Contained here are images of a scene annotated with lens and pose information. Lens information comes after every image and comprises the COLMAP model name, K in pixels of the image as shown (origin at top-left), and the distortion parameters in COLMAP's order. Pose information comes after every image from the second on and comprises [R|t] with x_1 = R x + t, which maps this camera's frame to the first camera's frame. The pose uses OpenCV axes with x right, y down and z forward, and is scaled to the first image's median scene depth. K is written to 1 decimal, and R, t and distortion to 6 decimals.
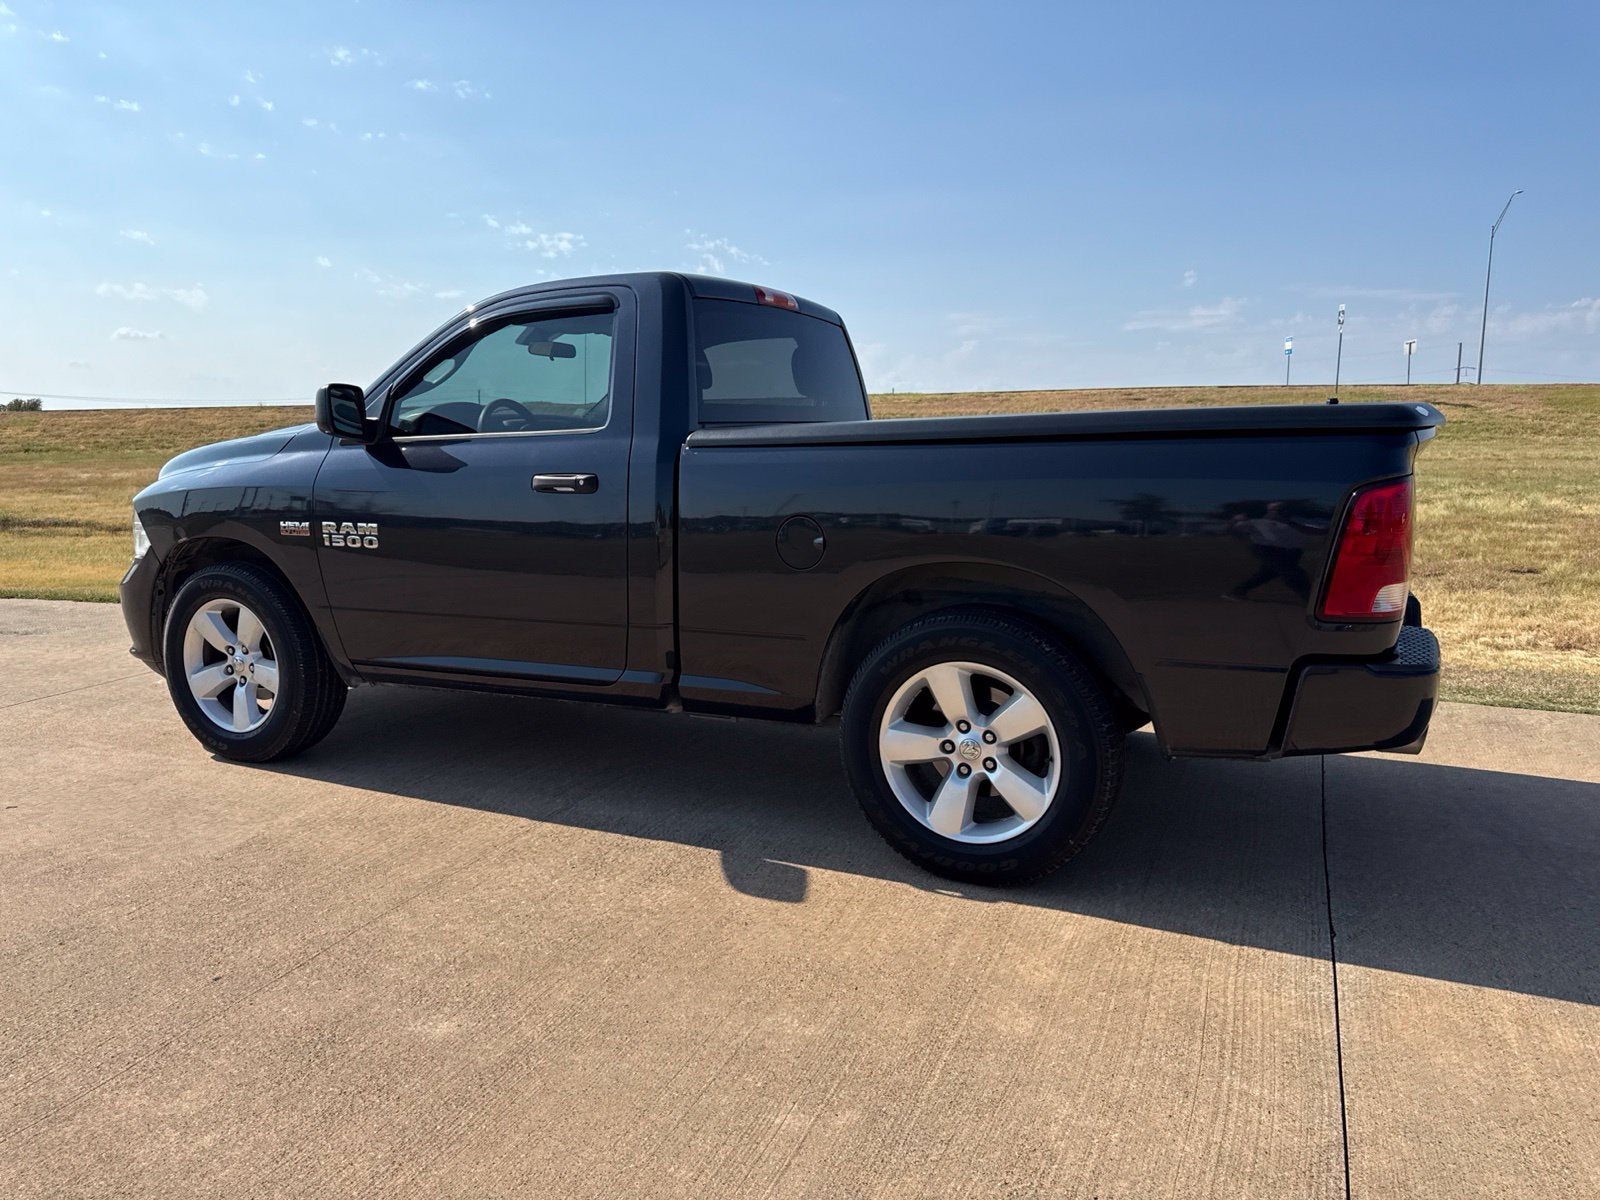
lens RADIAL K [[1156.2, 0, 800.0], [0, 1156.2, 600.0], [0, 0, 1]] dist [0.038068, -0.050293]
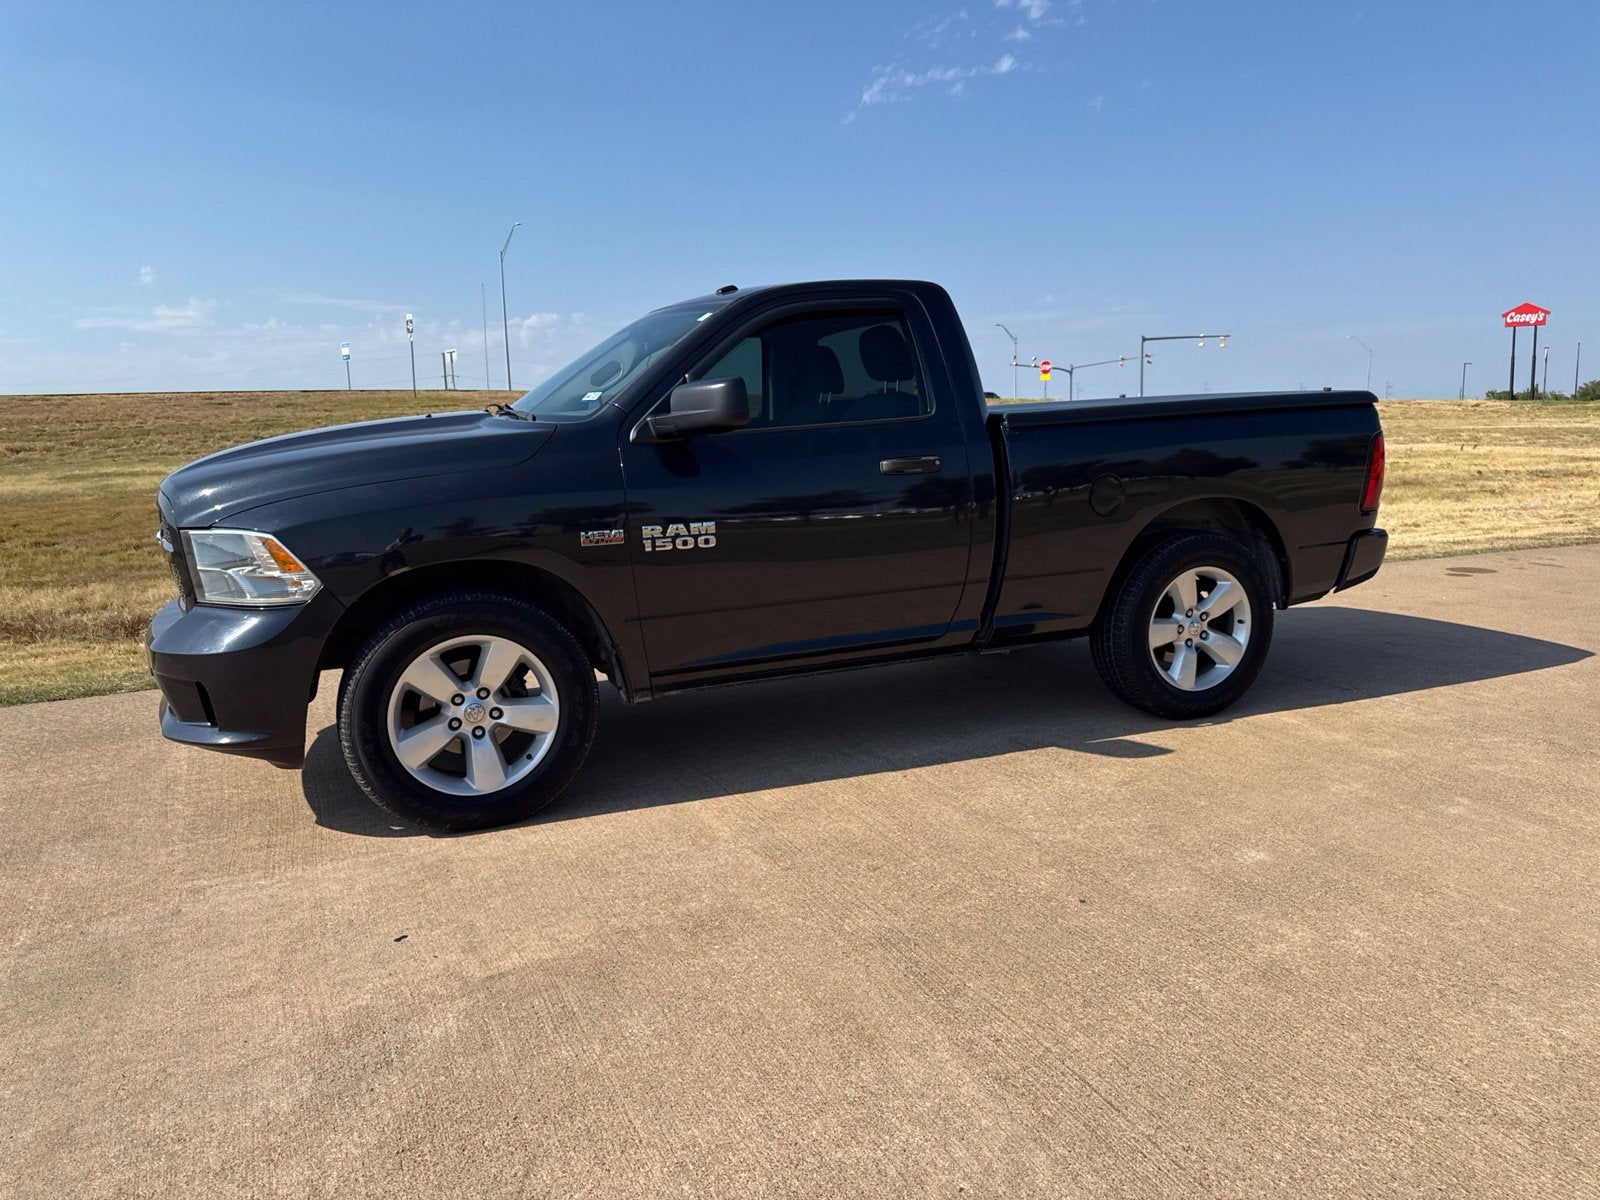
lens RADIAL K [[1156.2, 0, 800.0], [0, 1156.2, 600.0], [0, 0, 1]] dist [0.038068, -0.050293]
pose [[0.676856, -0.131627, 0.724251, -1.009587], [0.135102, 0.989383, 0.053552, -0.041996], [-0.723611, 0.061601, 0.687453, 0.278986]]
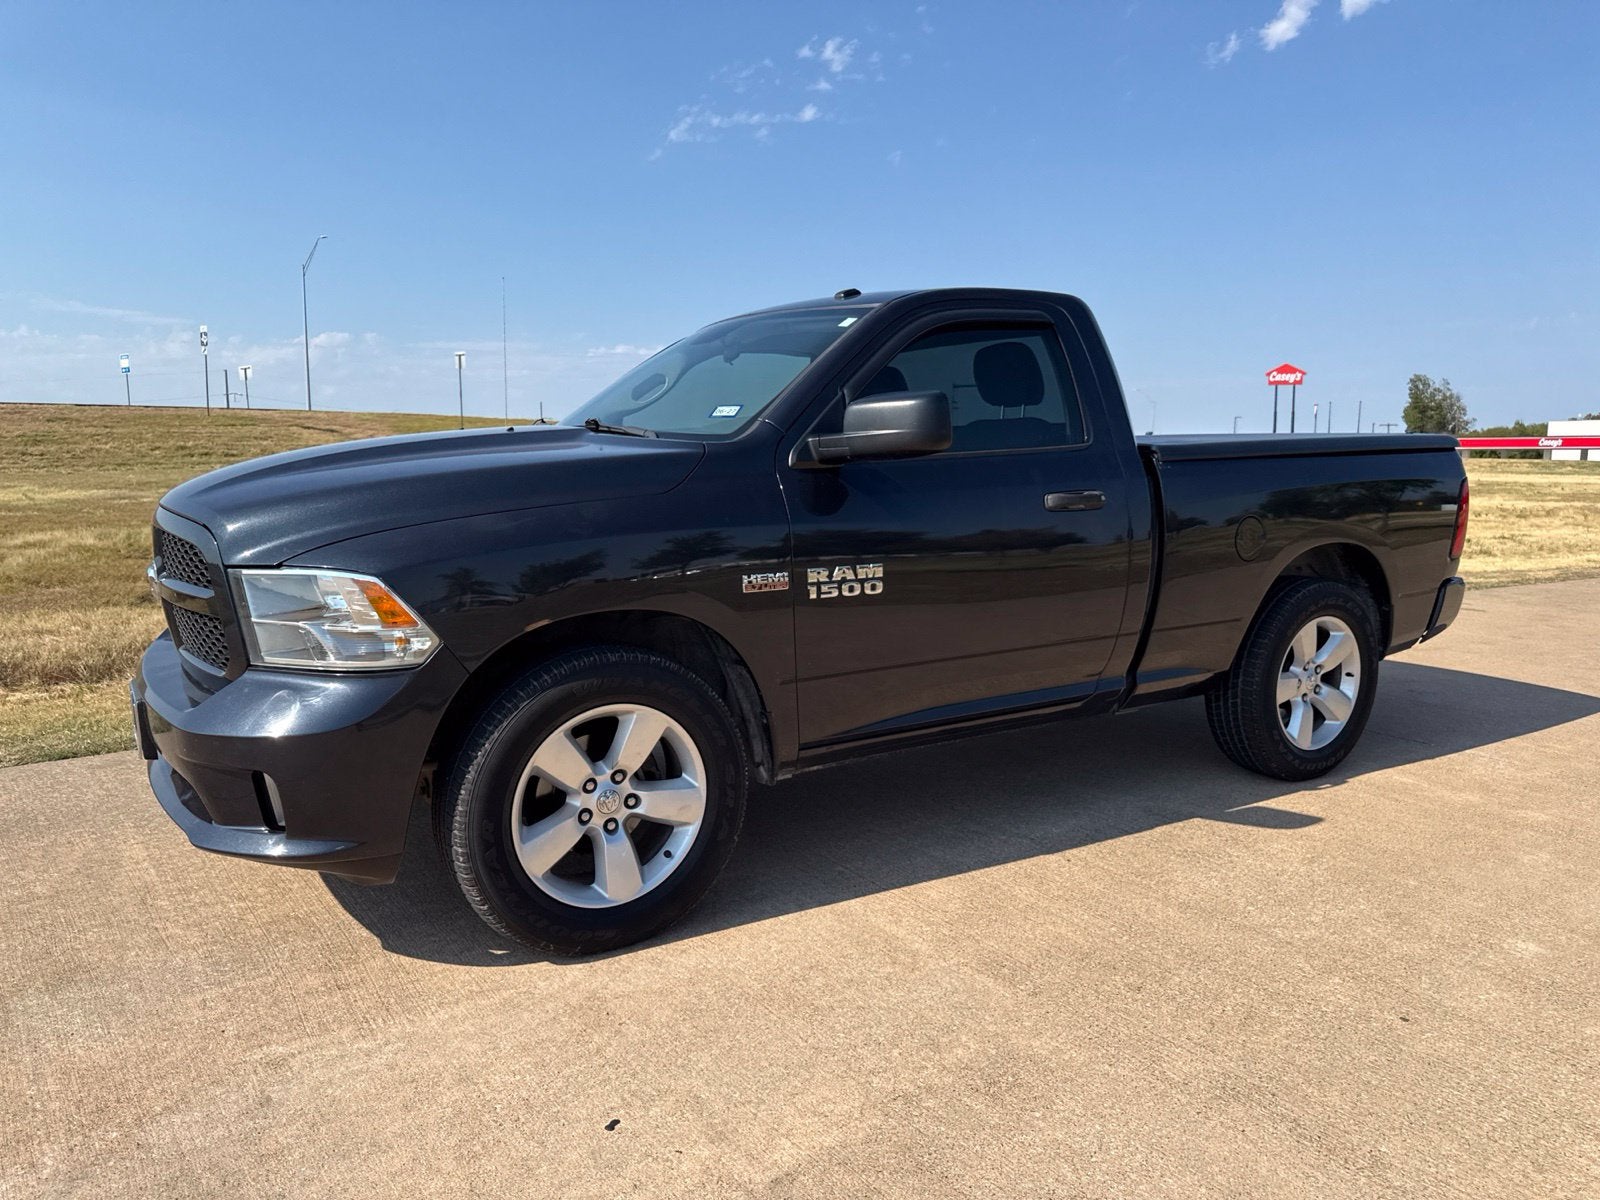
lens RADIAL K [[1156.2, 0, 800.0], [0, 1156.2, 600.0], [0, 0, 1]] dist [0.038068, -0.050293]
pose [[0.545844, -0.106635, 0.831074, -1.055282], [0.123136, 0.991308, 0.046320, -0.083580], [-0.828790, 0.077051, 0.554230, 0.588197]]
